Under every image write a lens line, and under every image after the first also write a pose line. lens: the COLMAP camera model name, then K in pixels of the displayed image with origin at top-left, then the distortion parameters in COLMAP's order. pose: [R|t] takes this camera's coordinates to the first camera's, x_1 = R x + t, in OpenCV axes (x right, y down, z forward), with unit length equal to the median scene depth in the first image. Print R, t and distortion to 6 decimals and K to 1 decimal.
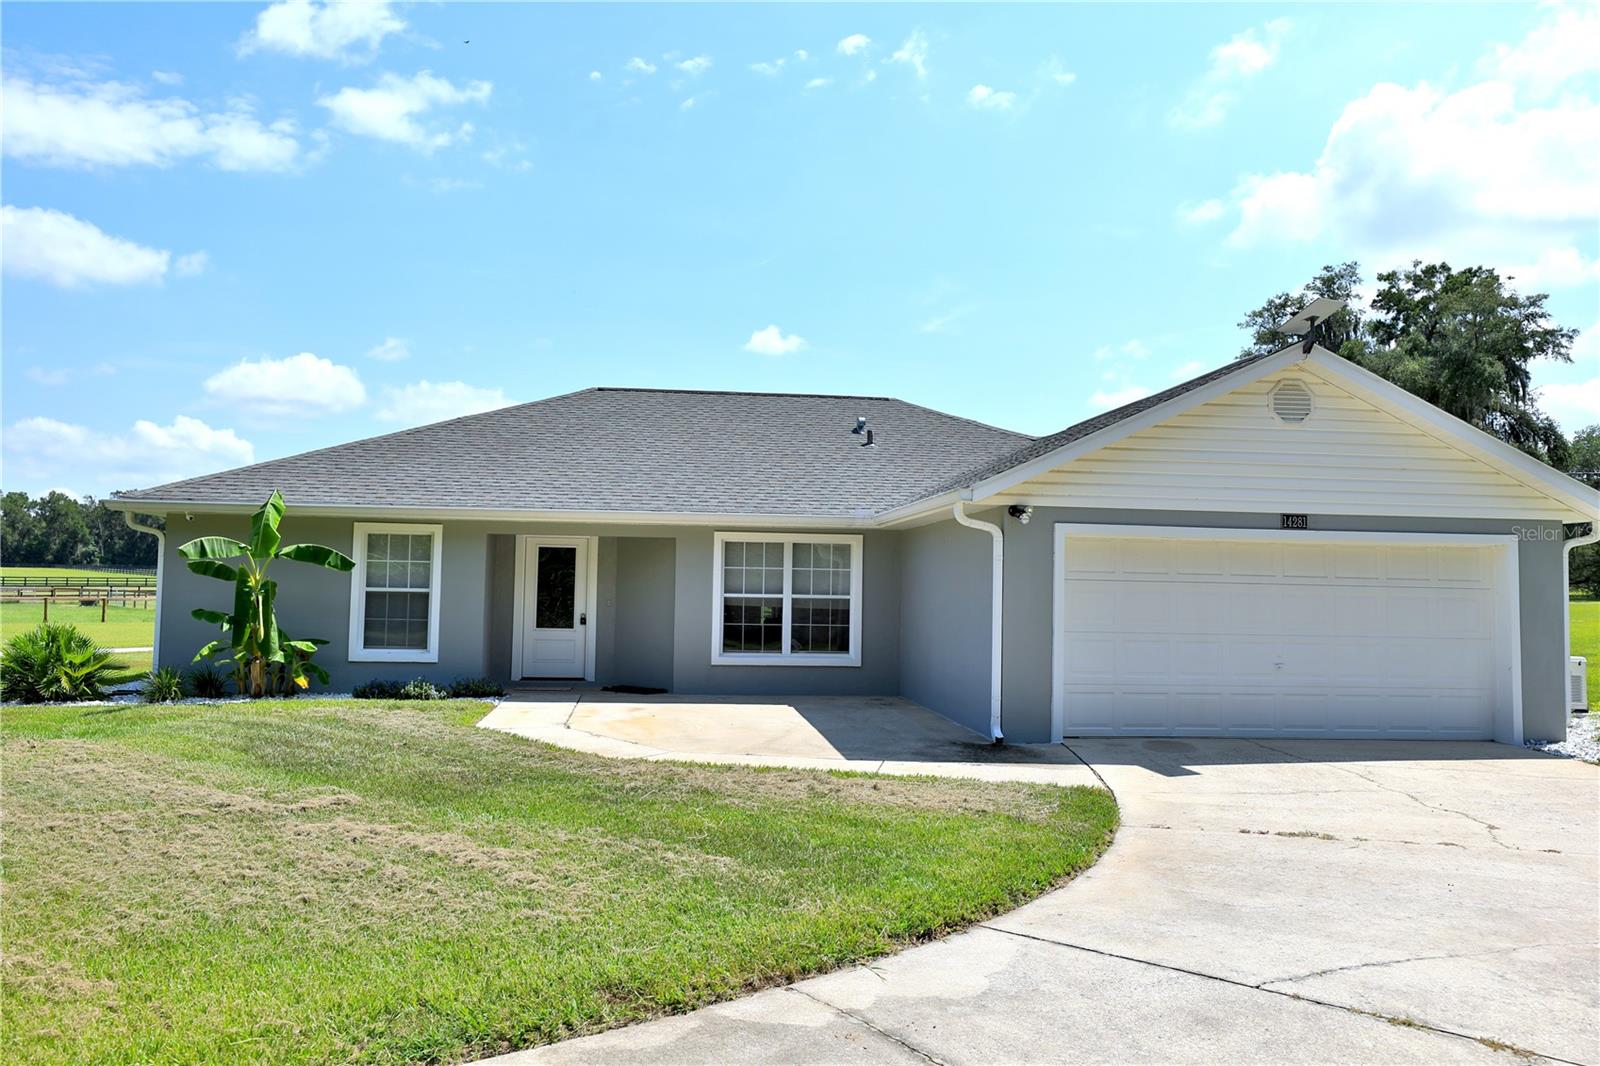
lens RADIAL K [[1193.8, 0, 800.0], [0, 1193.8, 533.0], [0, 0, 1]] dist [-0.003373, 0.002098]
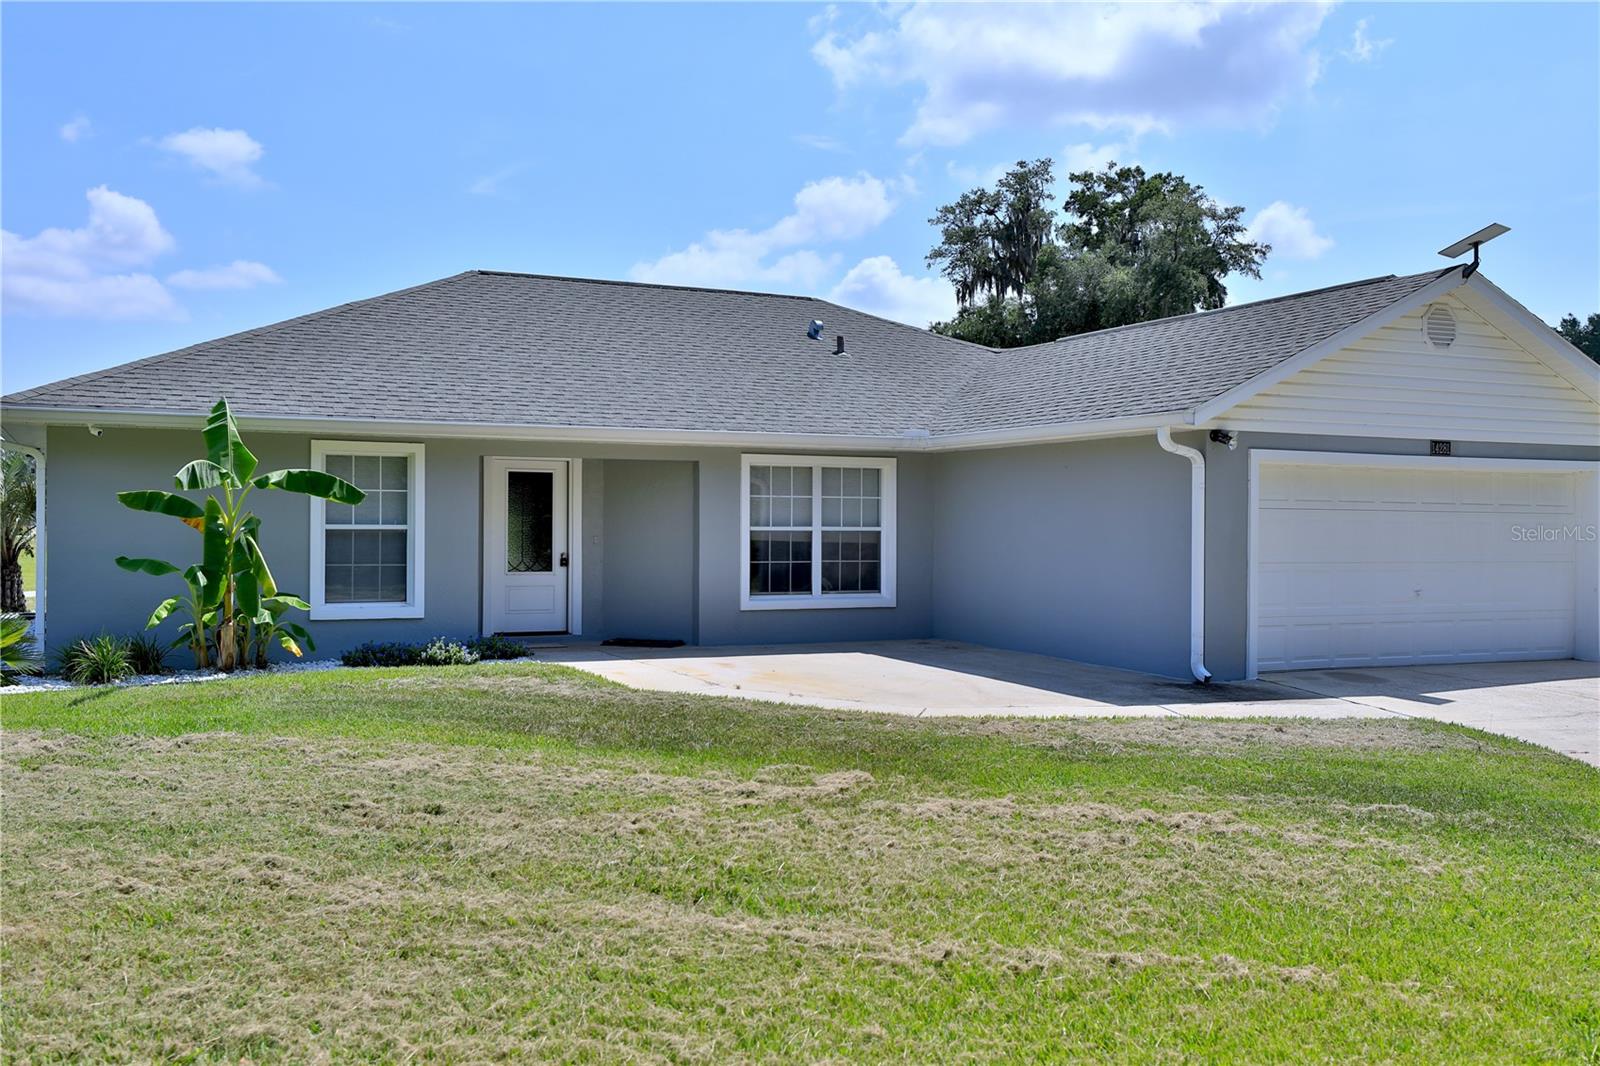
lens RADIAL K [[1409.7, 0, 800.0], [0, 1409.7, 533.0], [0, 0, 1]] dist [0.003703, 0.001822]
pose [[0.949469, -0.013697, 0.313561, -0.339230], [-0.005001, 0.998260, 0.058748, -0.003867], [-0.313820, -0.057348, 0.947749, 0.036027]]
